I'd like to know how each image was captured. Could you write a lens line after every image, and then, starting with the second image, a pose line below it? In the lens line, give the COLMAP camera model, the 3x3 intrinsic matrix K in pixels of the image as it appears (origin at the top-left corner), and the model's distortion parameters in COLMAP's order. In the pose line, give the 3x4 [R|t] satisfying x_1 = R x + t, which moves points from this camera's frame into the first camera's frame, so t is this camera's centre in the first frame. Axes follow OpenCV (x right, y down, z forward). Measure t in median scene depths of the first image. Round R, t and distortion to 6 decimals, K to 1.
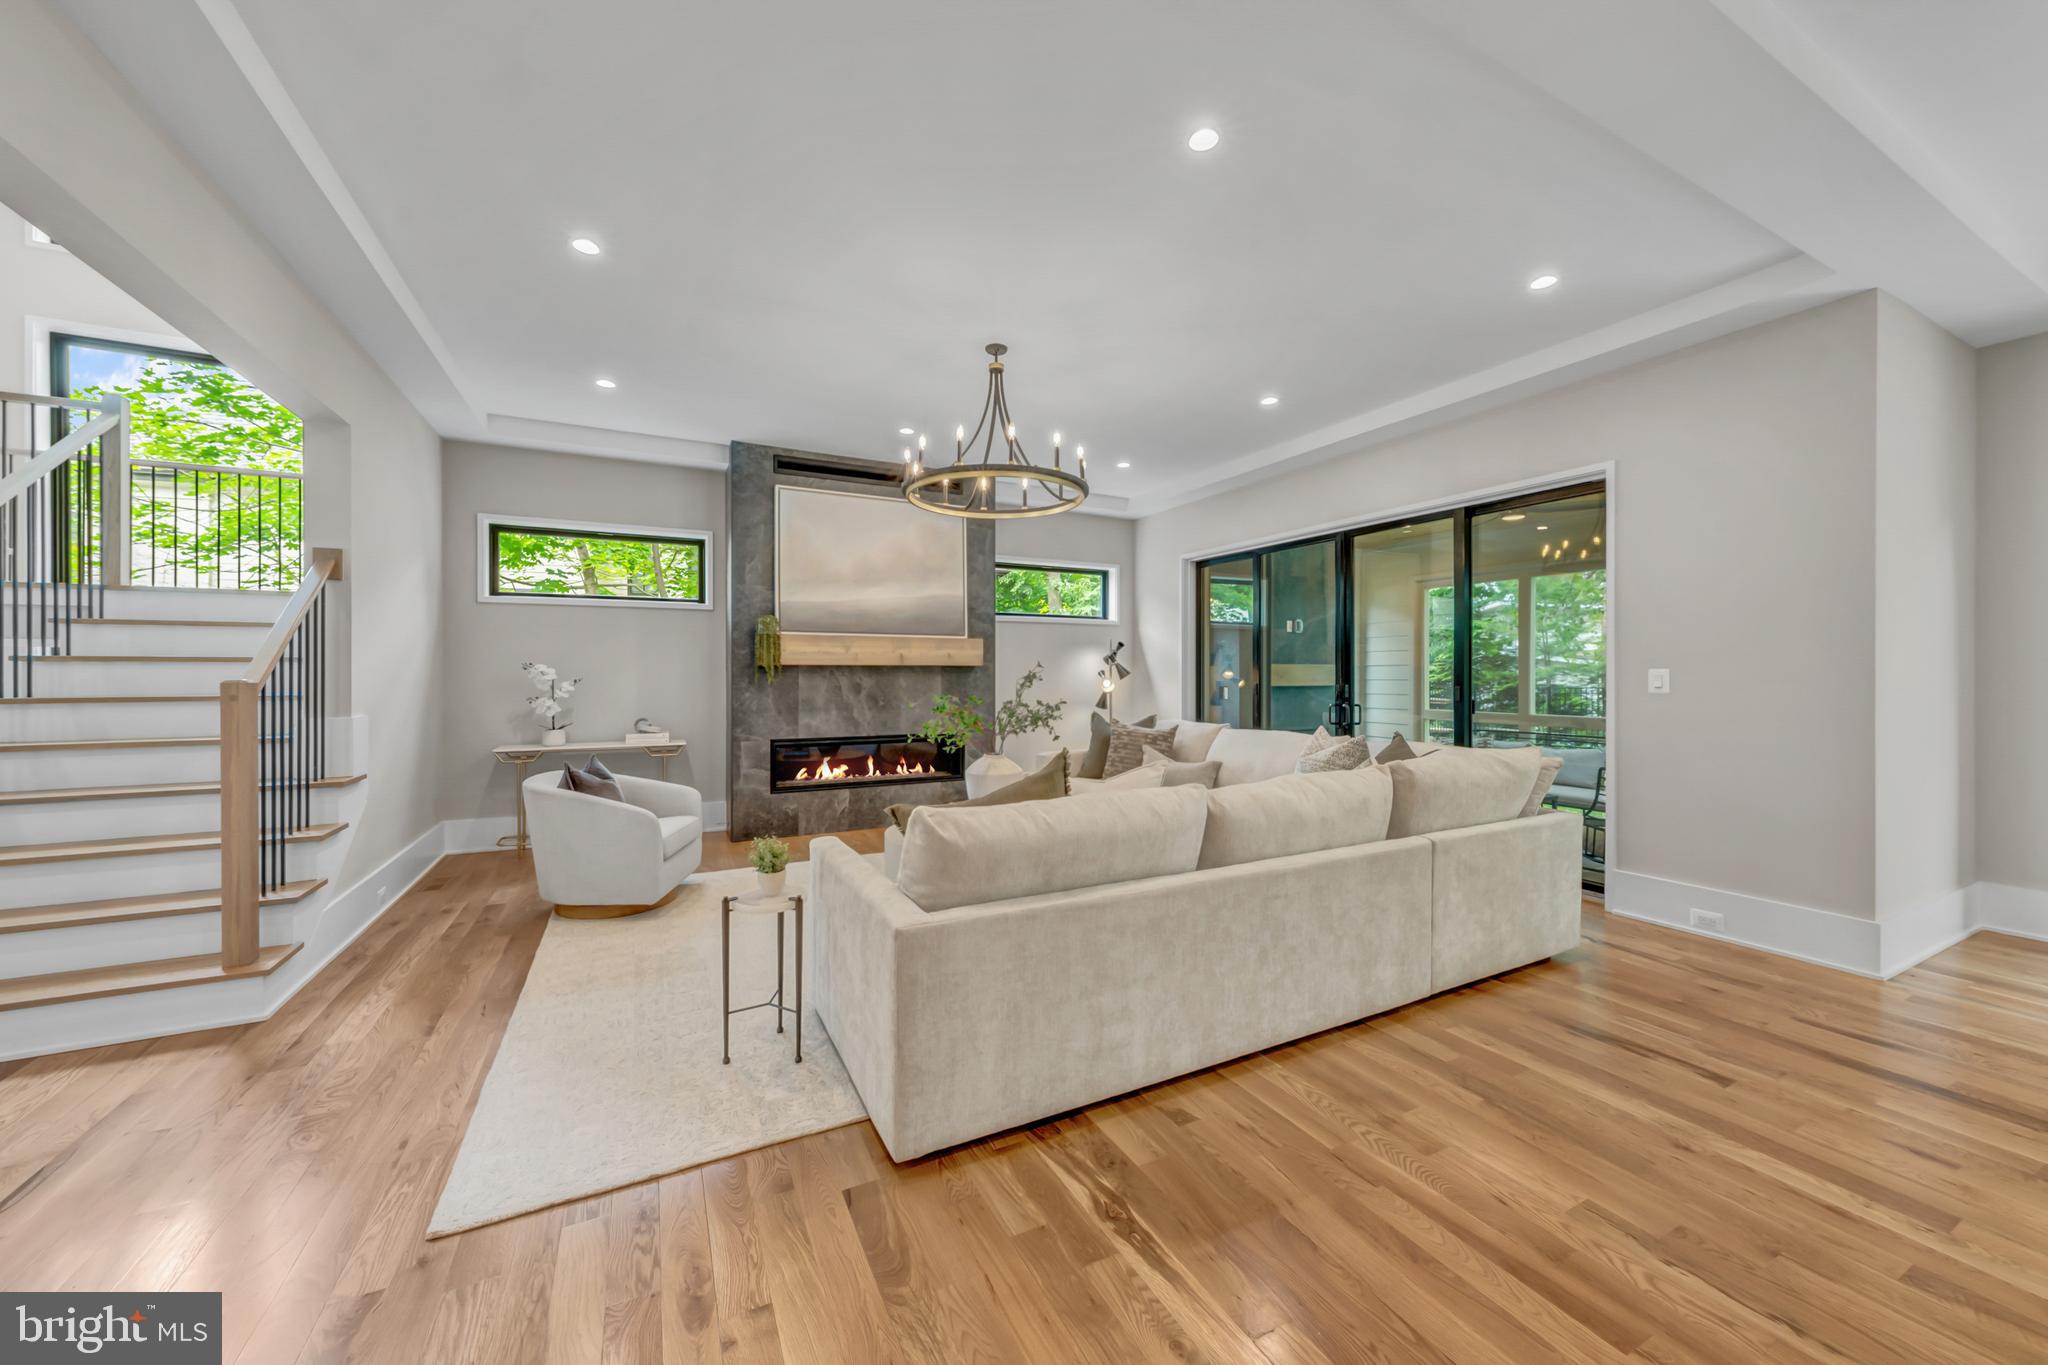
lens RADIAL K [[730.9, 0, 1020.4], [0, 730.9, 685.8], [0, 0, 1]] dist [-0.001221, 0.000002]
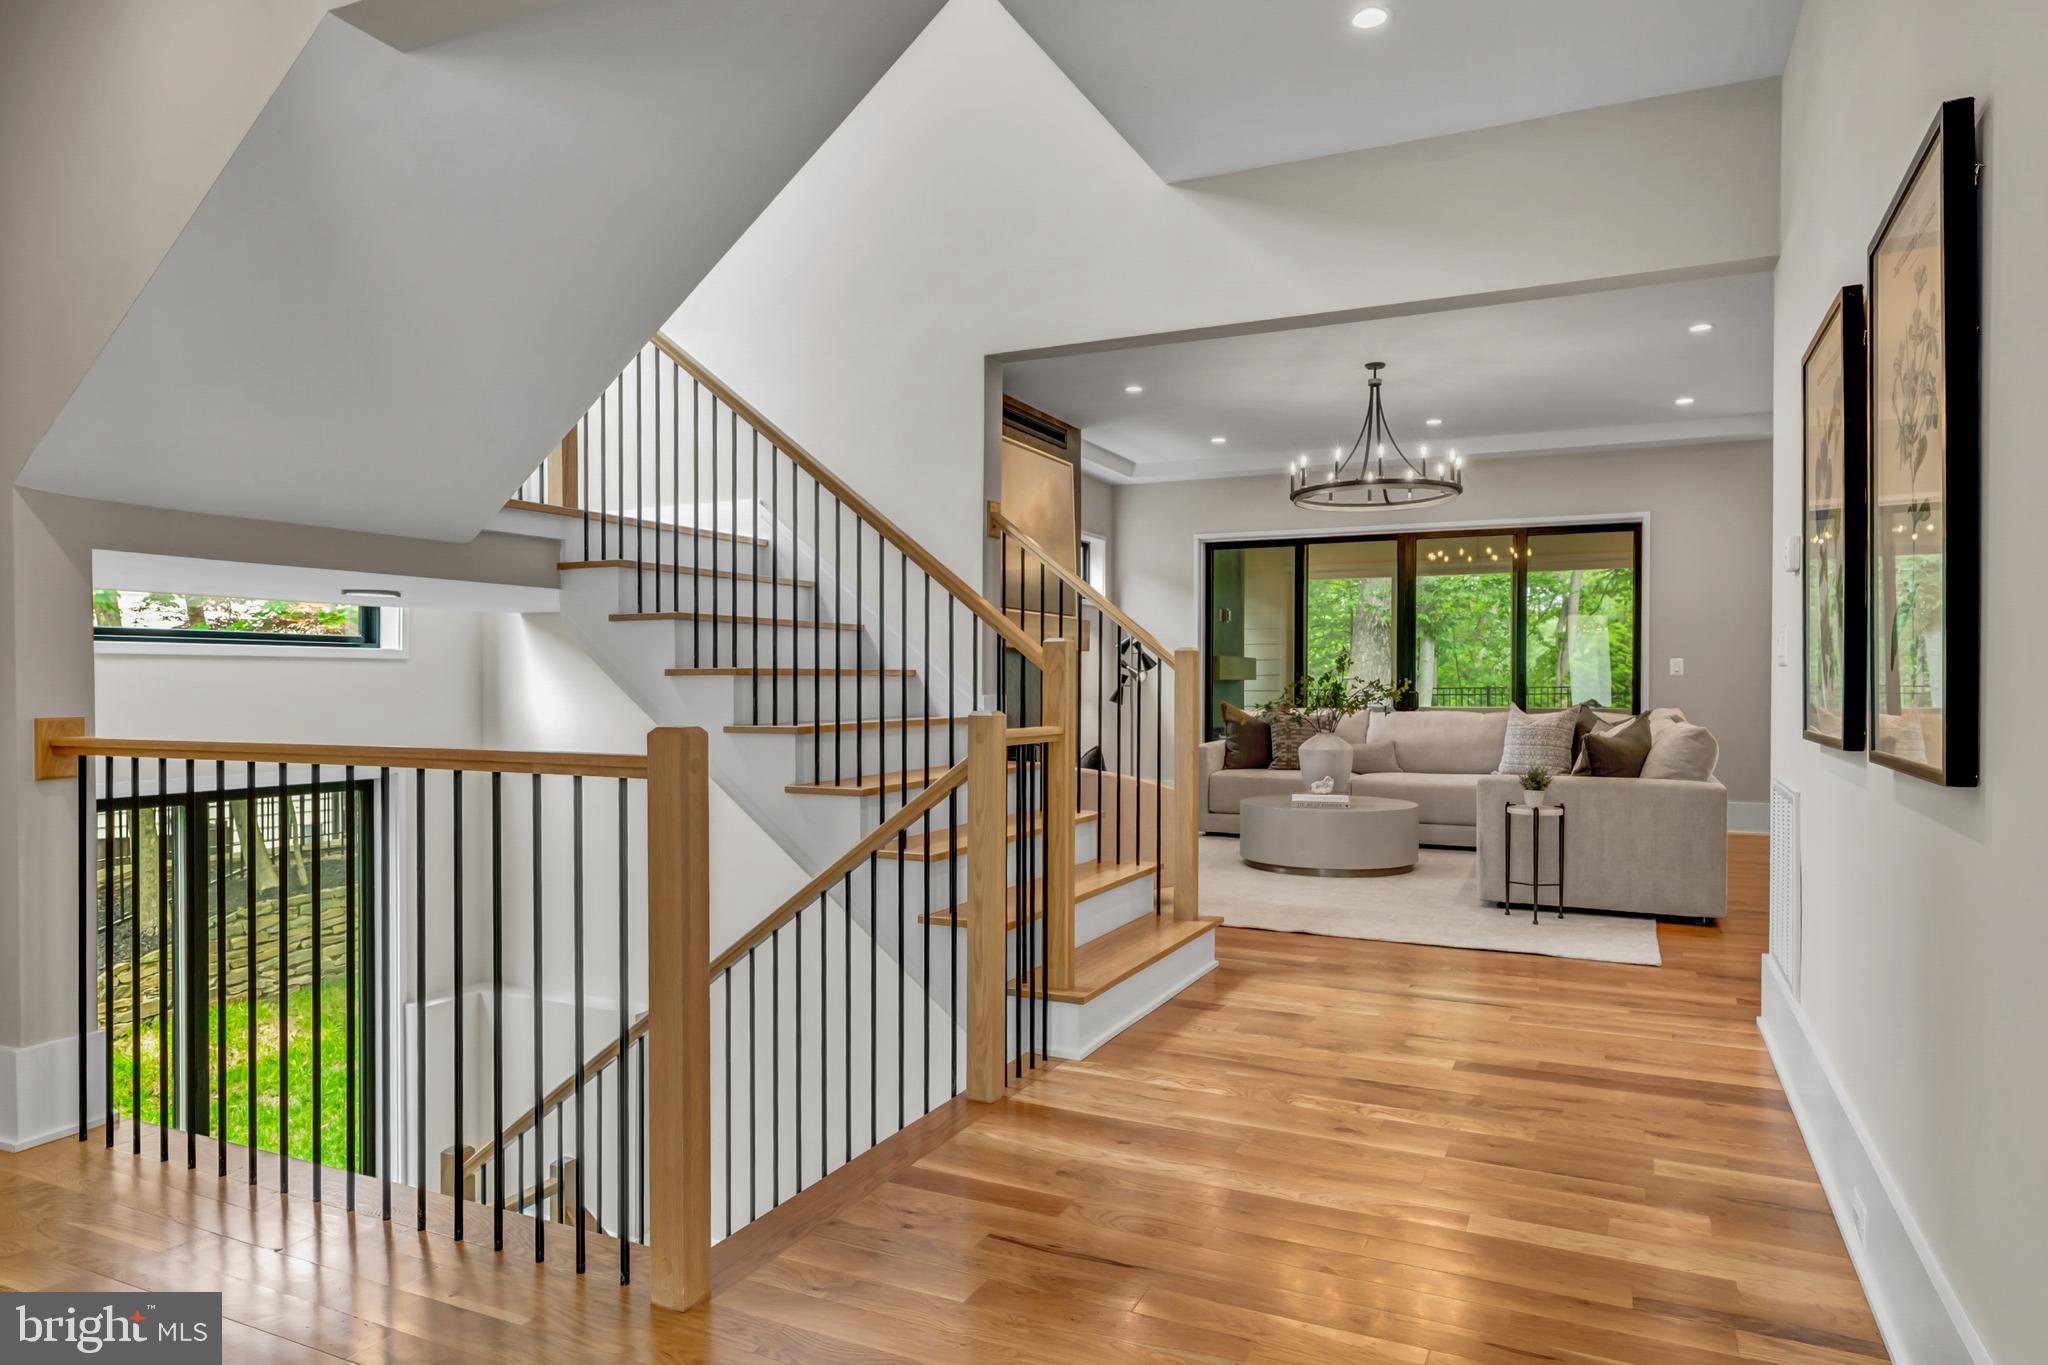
lens RADIAL K [[1241.9, 0, 1024.3], [0, 1241.9, 709.7], [0, 0, 1]] dist [0.000730, -0.000335]
pose [[0.792557, -0.014005, 0.609637, -1.126676], [0.012785, 0.999898, 0.006348, 0.034228], [-0.609664, 0.002763, 0.792655, -0.125011]]
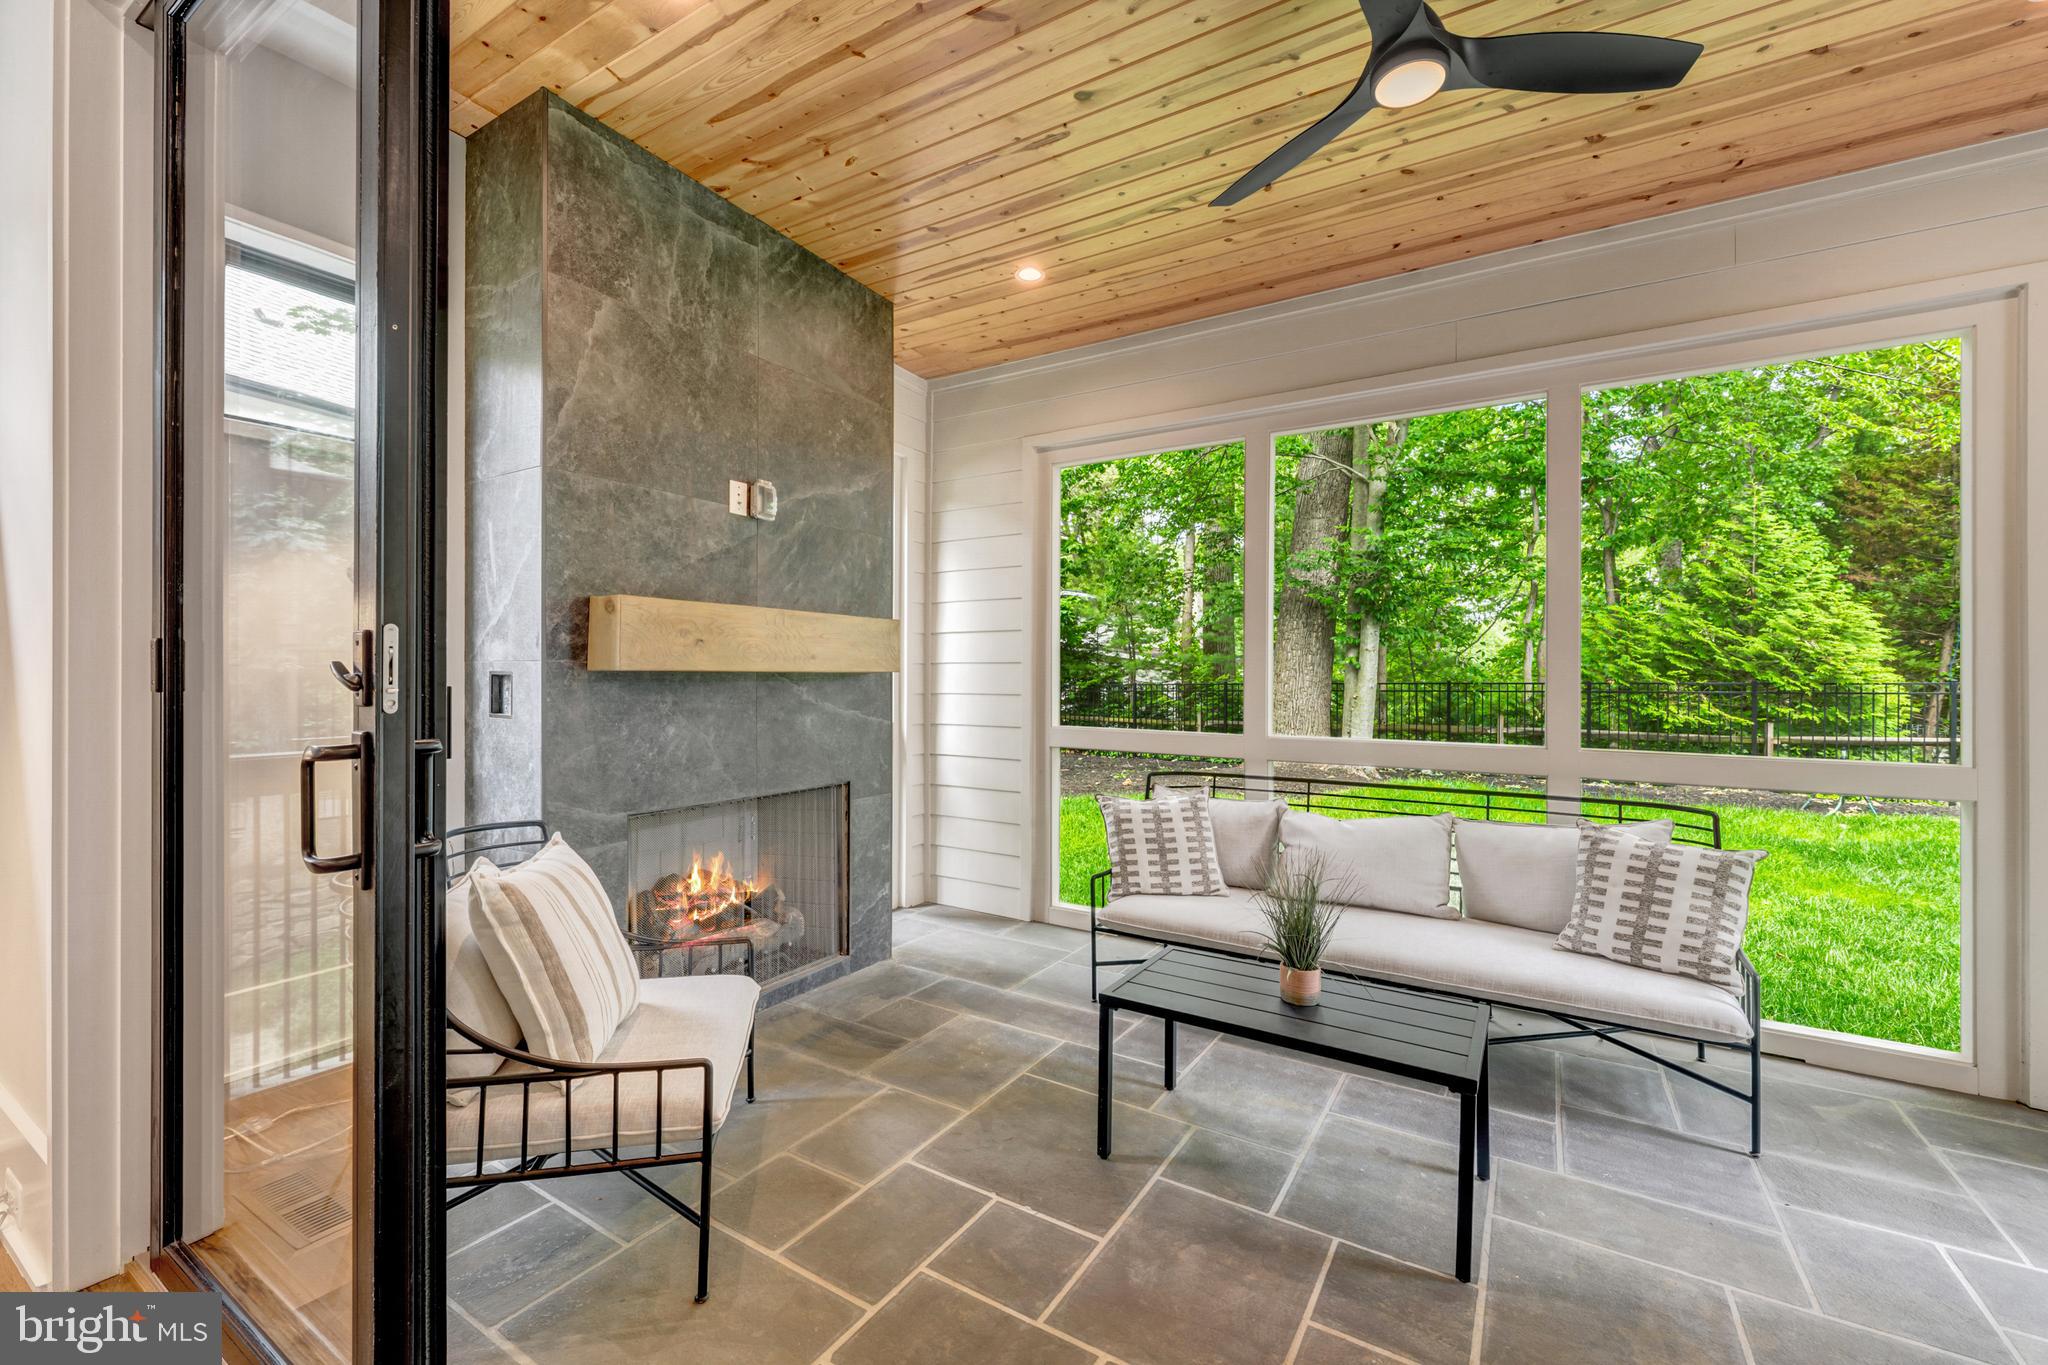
lens RADIAL K [[841.1, 0, 1022.0], [0, 841.1, 670.5], [0, 0, 1]] dist [-0.000736, 0.000007]
pose [[0.849844, 0.007388, 0.526982, 0.397184], [0.002411, 0.999837, -0.017905, 0.009805], [-0.527028, 0.016487, 0.849688, 0.862333]]
